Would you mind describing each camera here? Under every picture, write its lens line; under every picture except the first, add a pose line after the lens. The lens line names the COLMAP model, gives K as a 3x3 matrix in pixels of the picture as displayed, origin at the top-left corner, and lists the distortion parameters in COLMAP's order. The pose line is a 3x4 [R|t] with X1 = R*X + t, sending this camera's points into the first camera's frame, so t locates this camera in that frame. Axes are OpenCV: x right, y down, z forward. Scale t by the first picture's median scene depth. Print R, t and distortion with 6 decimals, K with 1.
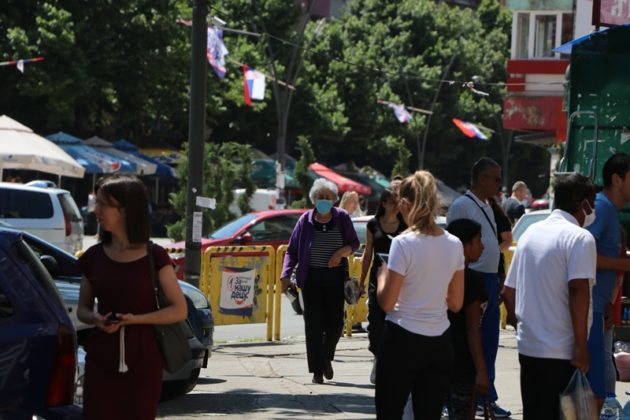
lens RADIAL K [[3940.9, 0, 315.0], [0, 3940.9, 210.0], [0, 0, 1]] dist [-0.145501, 0.000000]
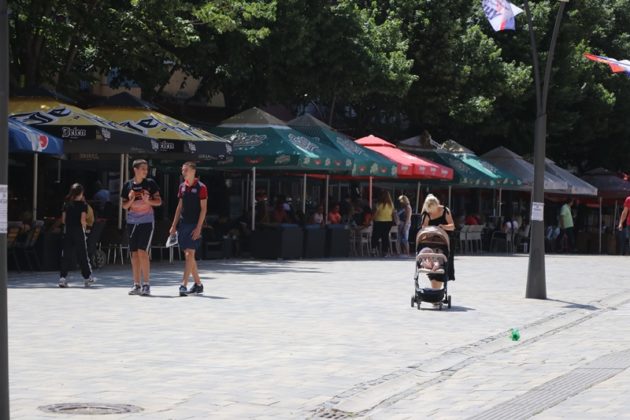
lens RADIAL K [[2493.5, 0, 315.1], [0, 2493.5, 210.0], [0, 0, 1]] dist [-0.104871, 0.000000]
pose [[0.998598, -0.015427, -0.050644, 0.012177], [0.015825, 0.999847, 0.007471, -0.002399], [0.050521, -0.008262, 0.998689, 0.580961]]
